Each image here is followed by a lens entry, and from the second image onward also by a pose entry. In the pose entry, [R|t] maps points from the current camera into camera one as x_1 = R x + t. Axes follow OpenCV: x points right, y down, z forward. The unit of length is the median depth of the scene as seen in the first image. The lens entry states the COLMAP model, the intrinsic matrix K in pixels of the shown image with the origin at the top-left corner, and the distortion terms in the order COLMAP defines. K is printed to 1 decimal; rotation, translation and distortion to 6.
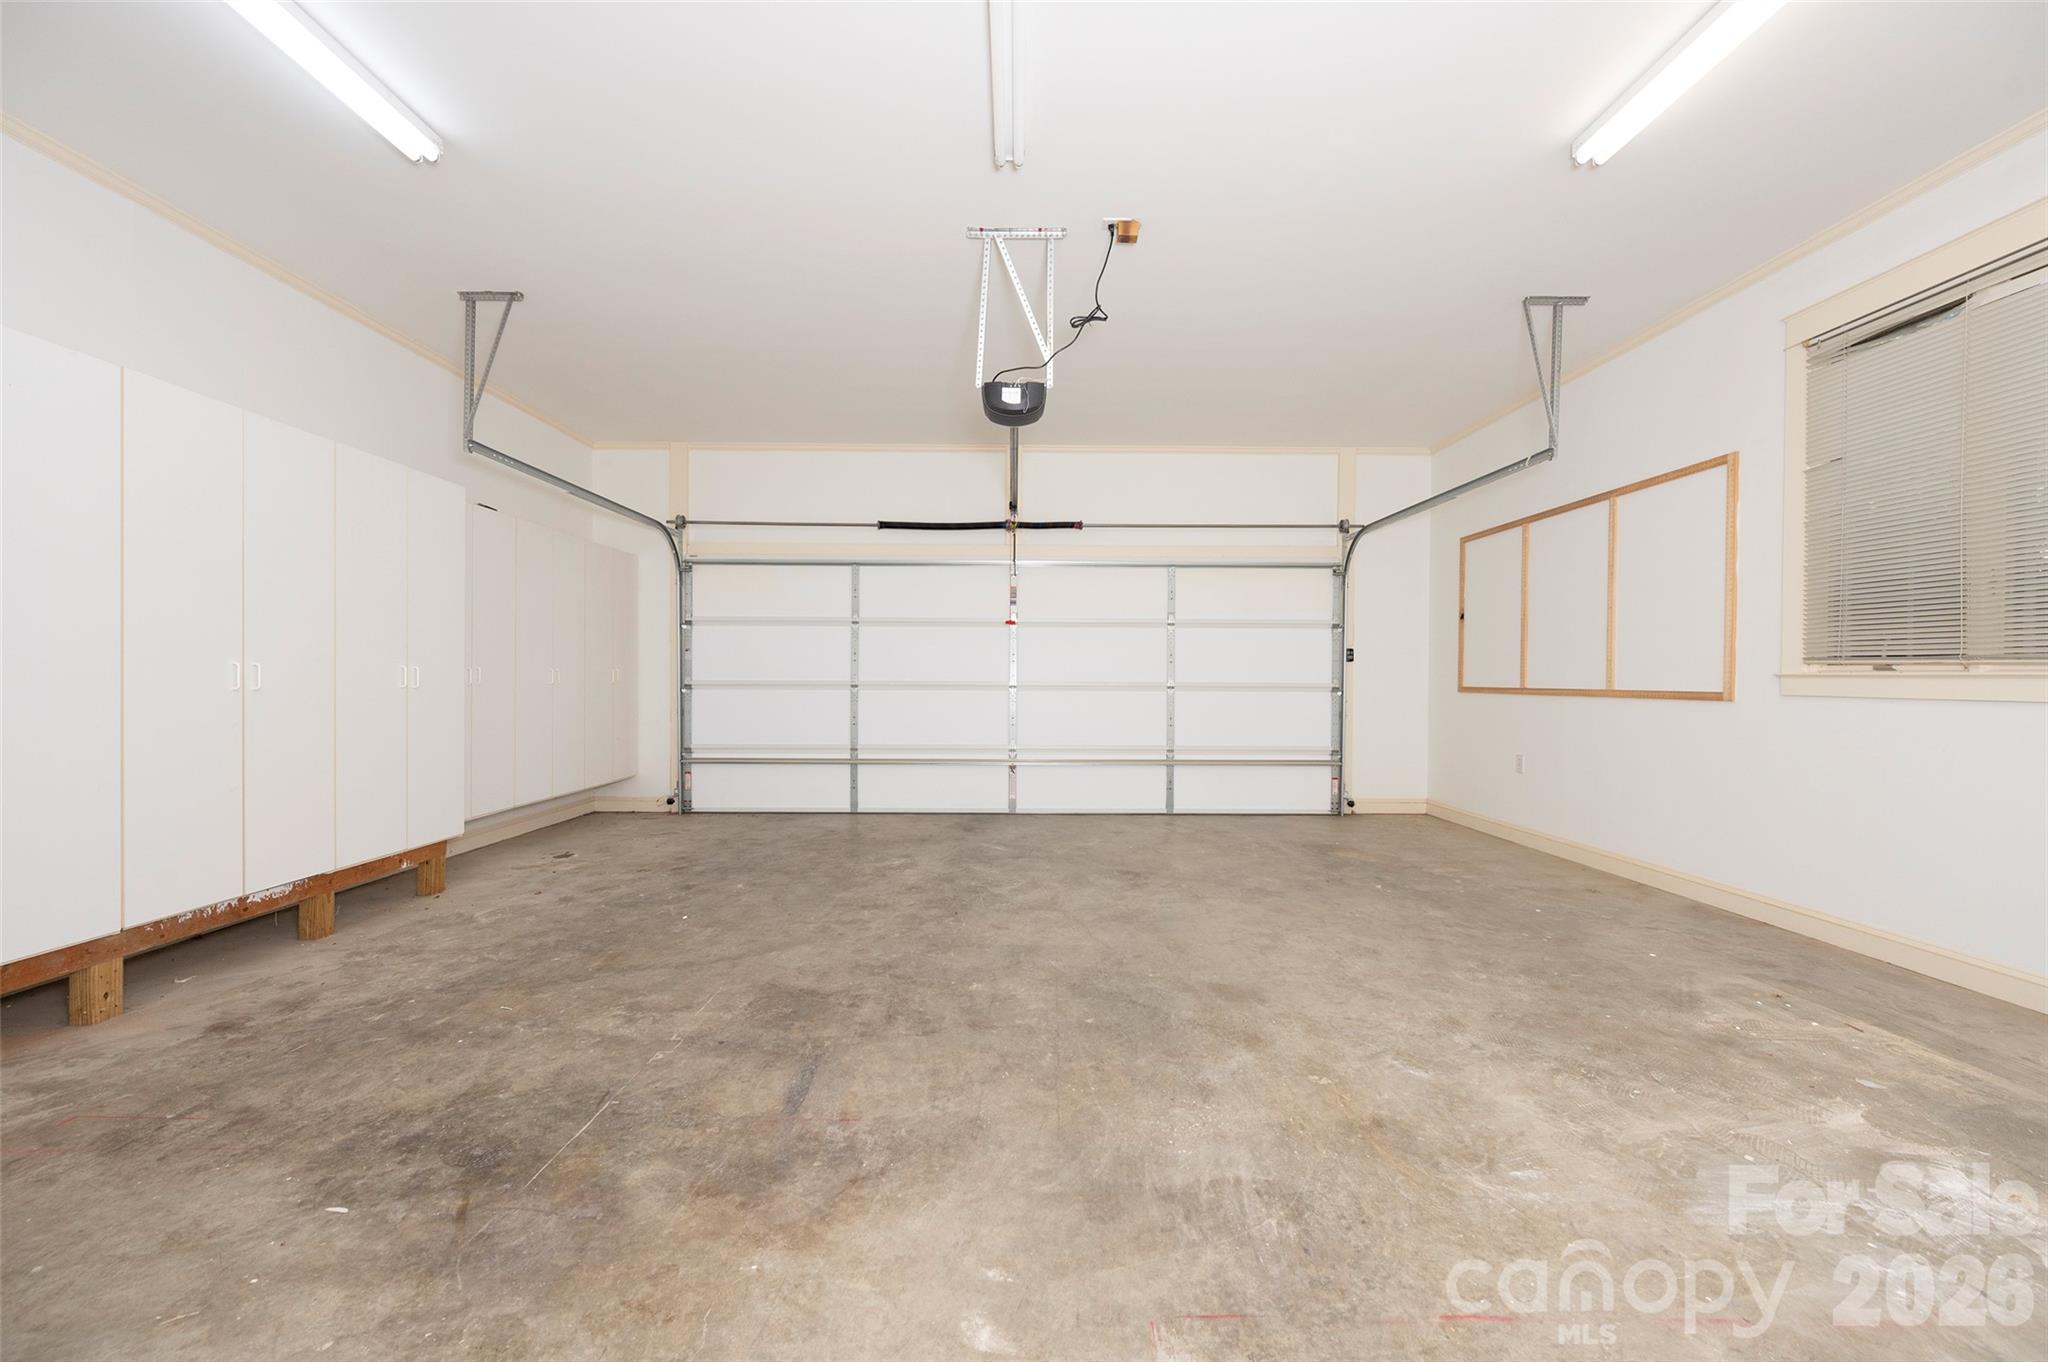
lens RADIAL K [[820.9, 0, 1016.9], [0, 820.9, 677.5], [0, 0, 1]] dist [0.001133, -0.000065]
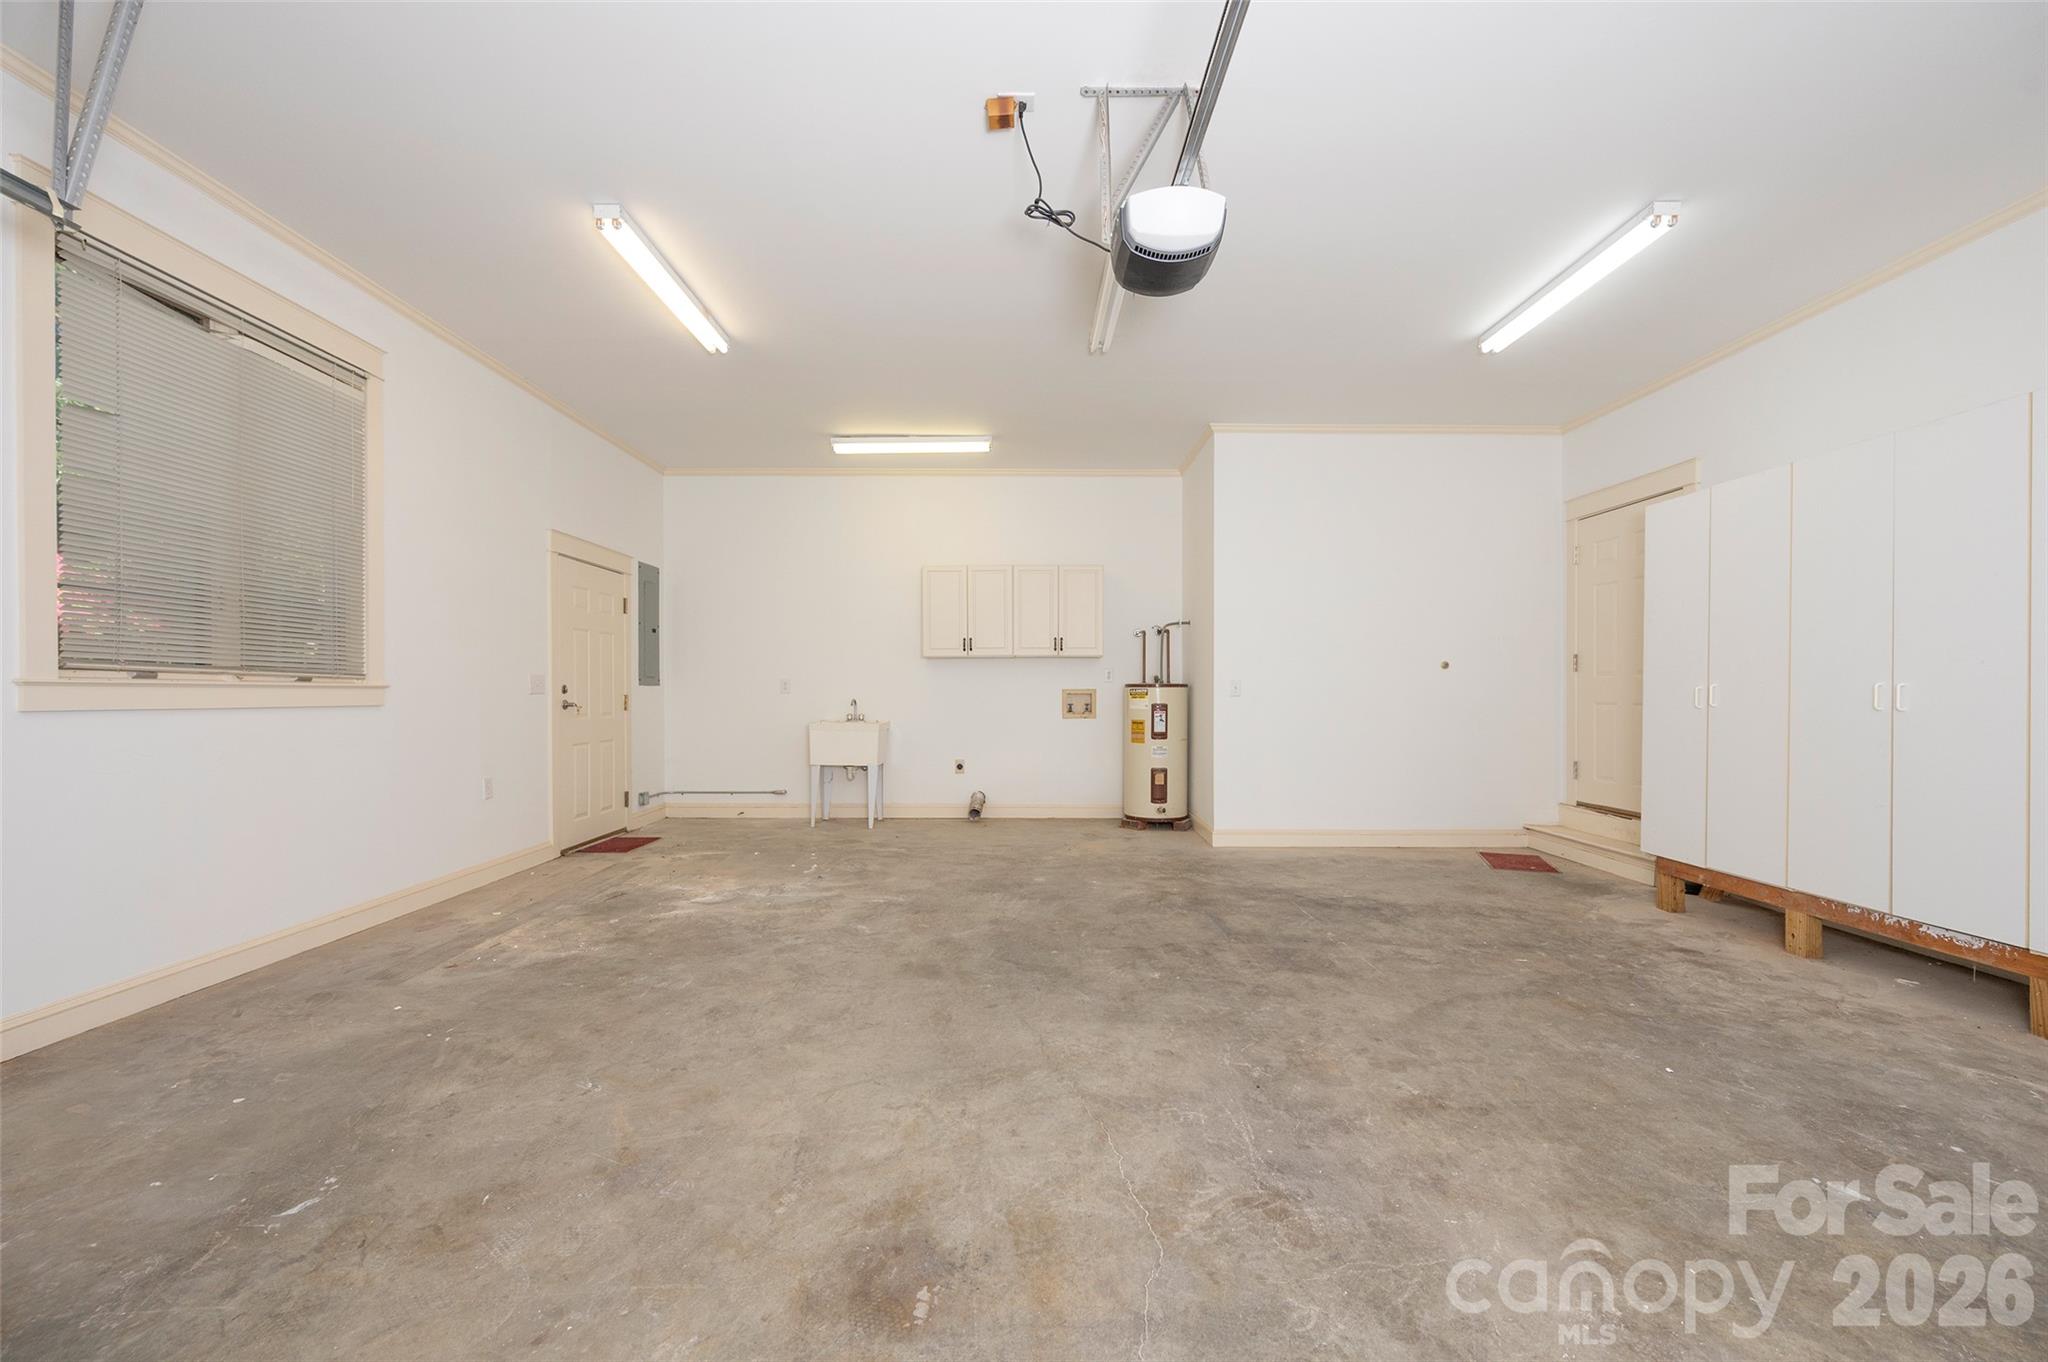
lens RADIAL K [[820.9, 0, 1016.9], [0, 820.9, 677.5], [0, 0, 1]] dist [0.001133, -0.000065]
pose [[-0.999978, -0.006094, 0.002451, 0.134916], [-0.006137, 0.999817, -0.018120, 0.000464], [-0.002340, -0.018134, -0.999833, 2.116545]]
